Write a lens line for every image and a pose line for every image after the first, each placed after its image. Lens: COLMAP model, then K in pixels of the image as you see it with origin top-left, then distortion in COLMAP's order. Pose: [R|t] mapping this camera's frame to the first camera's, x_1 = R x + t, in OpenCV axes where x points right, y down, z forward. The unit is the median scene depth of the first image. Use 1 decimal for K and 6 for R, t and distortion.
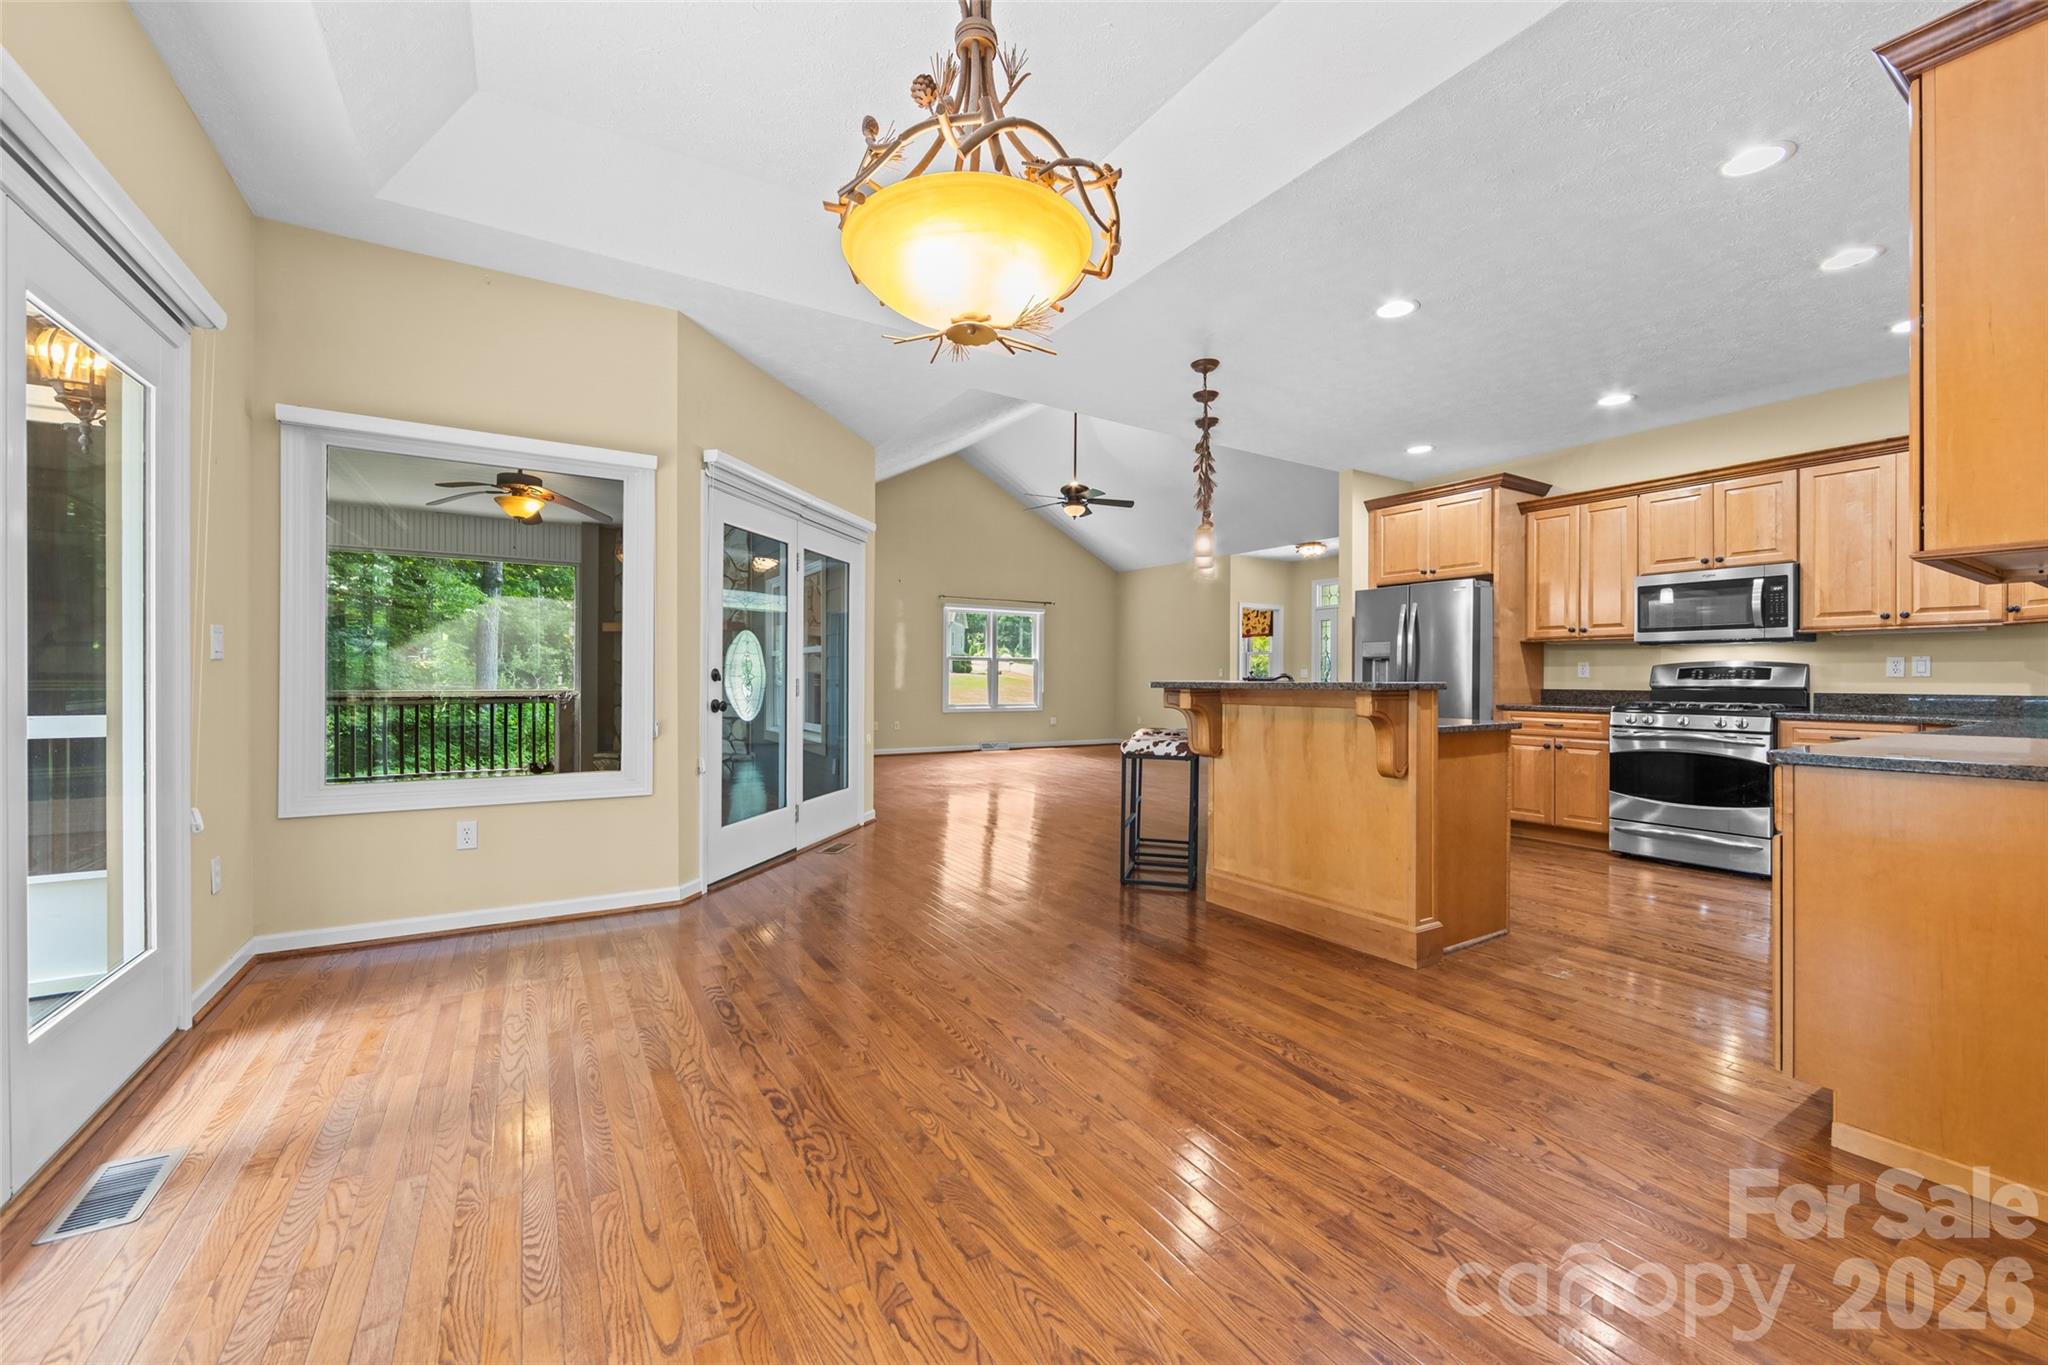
lens RADIAL K [[806.2, 0, 1029.8], [0, 806.2, 675.4], [0, 0, 1]] dist [-0.005485, 0.000825]
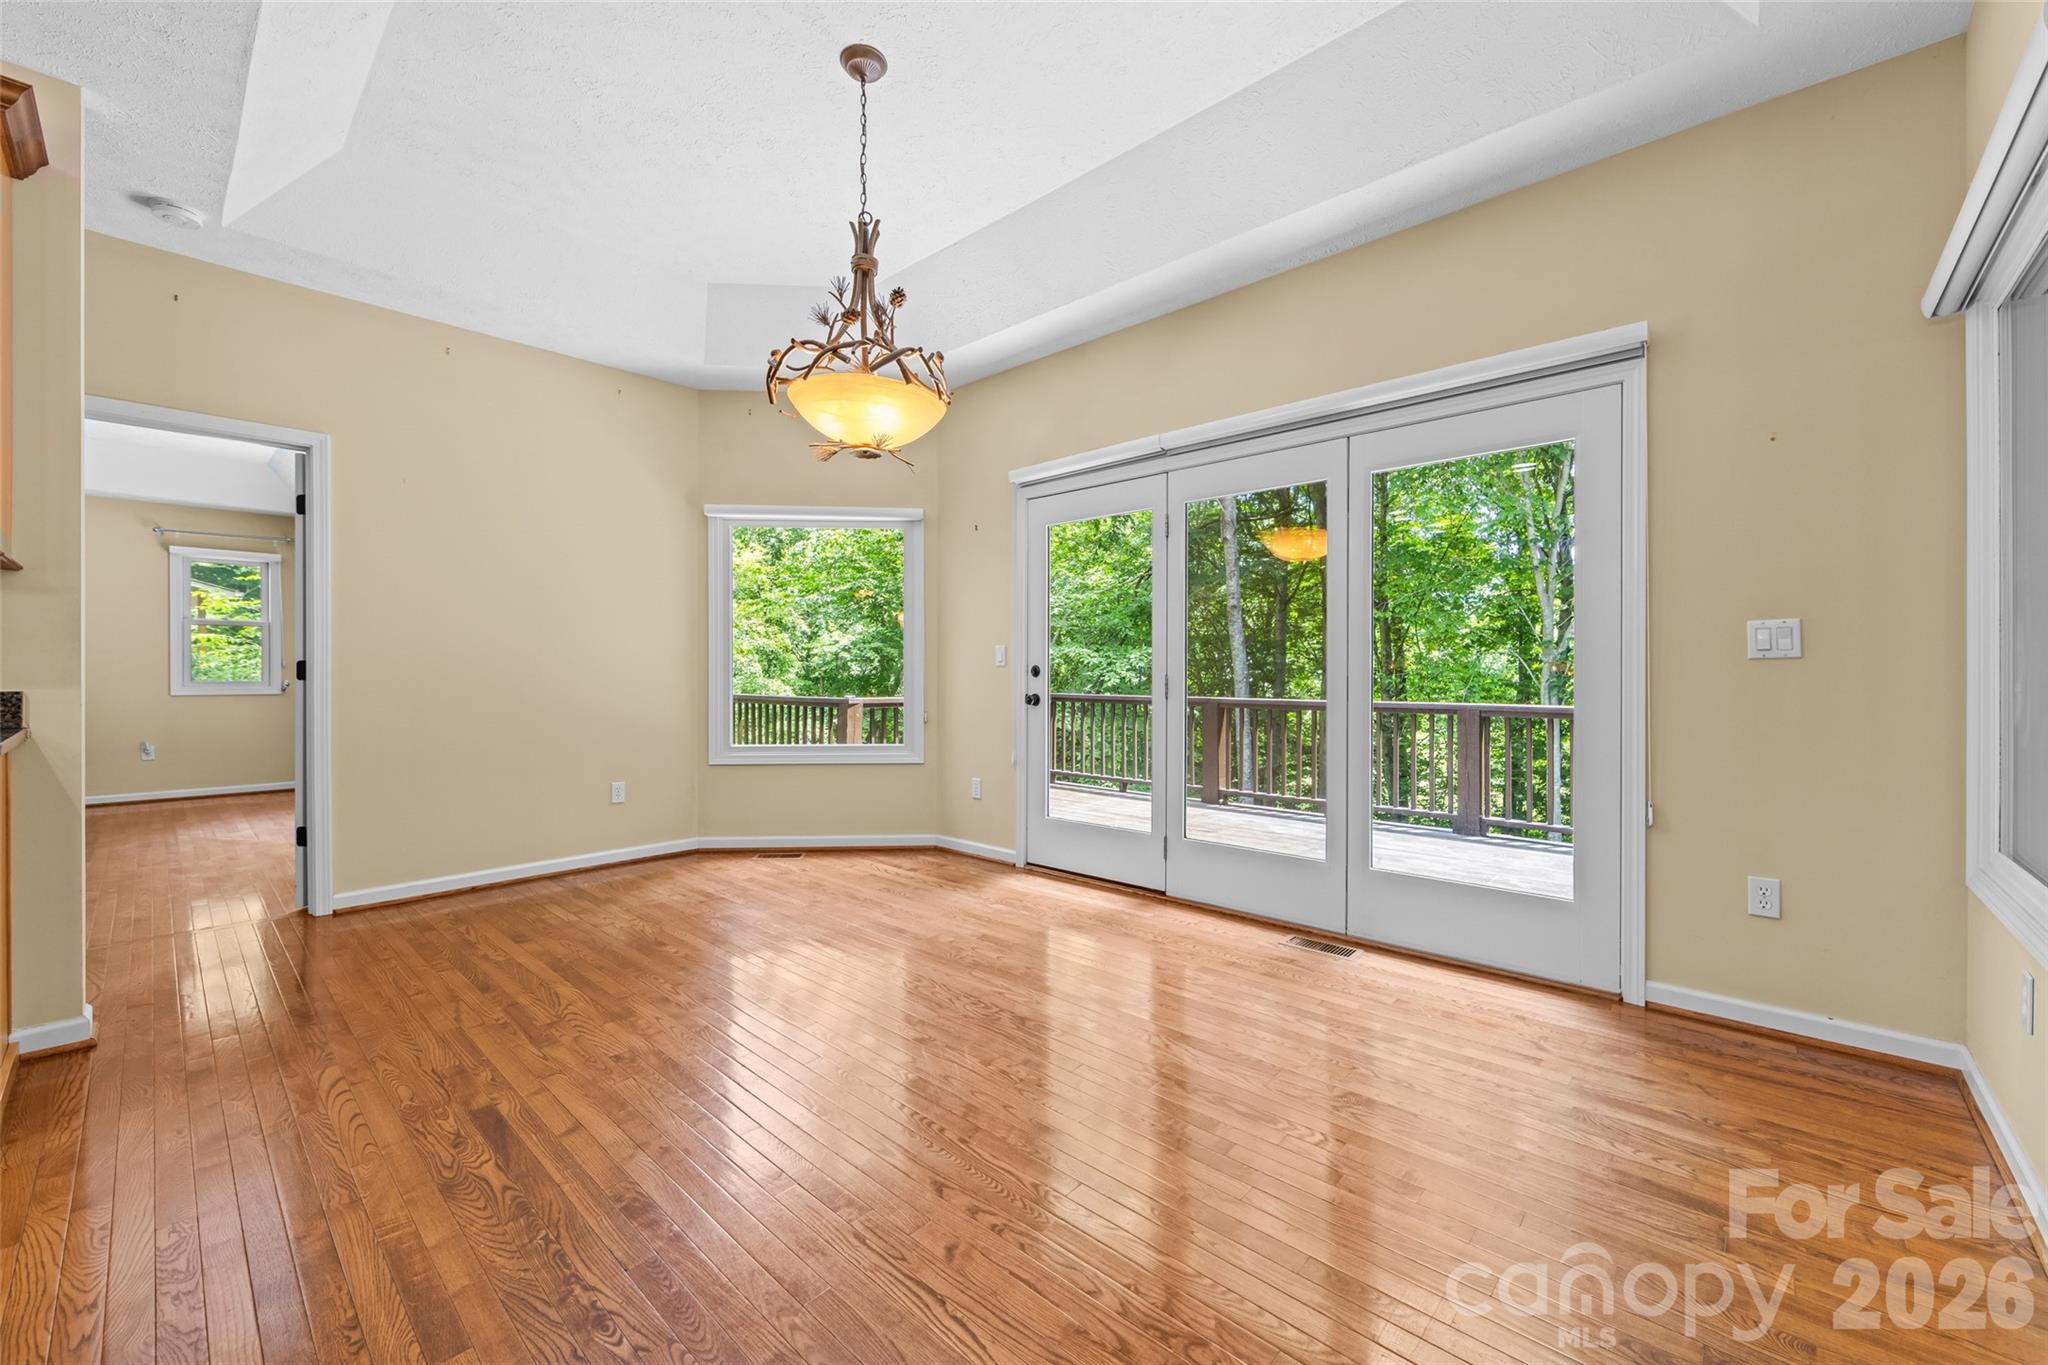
lens RADIAL K [[806.2, 0, 1034.4], [0, 806.2, 676.4], [0, 0, 1]] dist [-0.005485, 0.000825]
pose [[-0.961619, -0.007644, -0.274281, 0.013641], [-0.007918, 0.999969, -0.000110, 0.003123], [0.274273, 0.002066, -0.961650, 0.896861]]
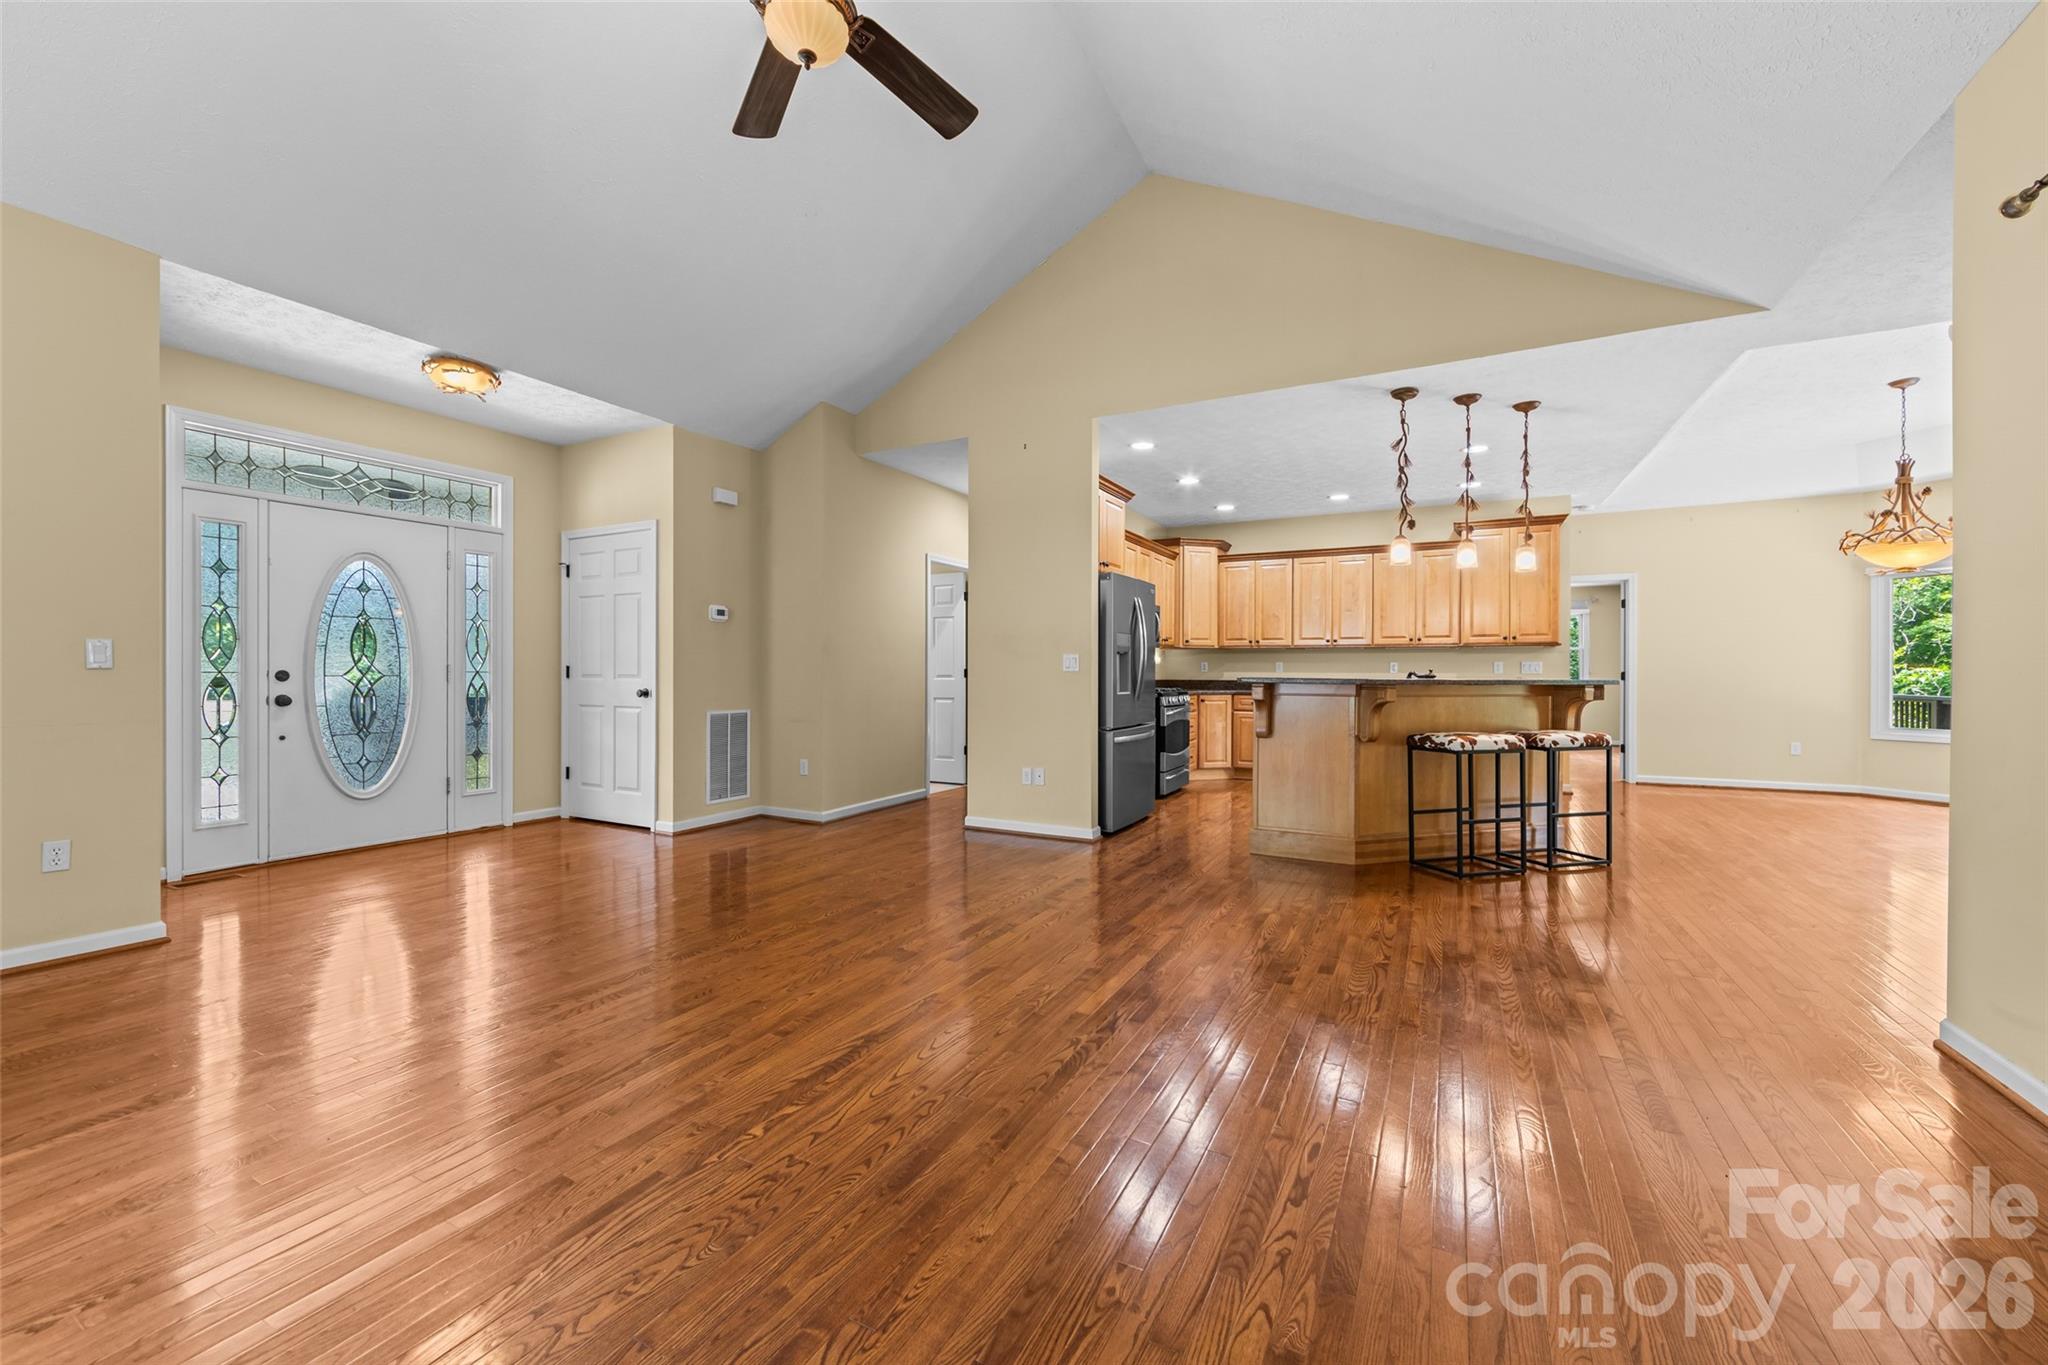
lens RADIAL K [[806.2, 0, 1024.5], [0, 806.2, 674.5], [0, 0, 1]] dist [-0.005485, 0.000825]
pose [[-0.501431, -0.010812, 0.865130, -0.374260], [-0.009545, 0.999930, 0.006964, -0.001604], [-0.865145, -0.004766, -0.501499, 1.946852]]
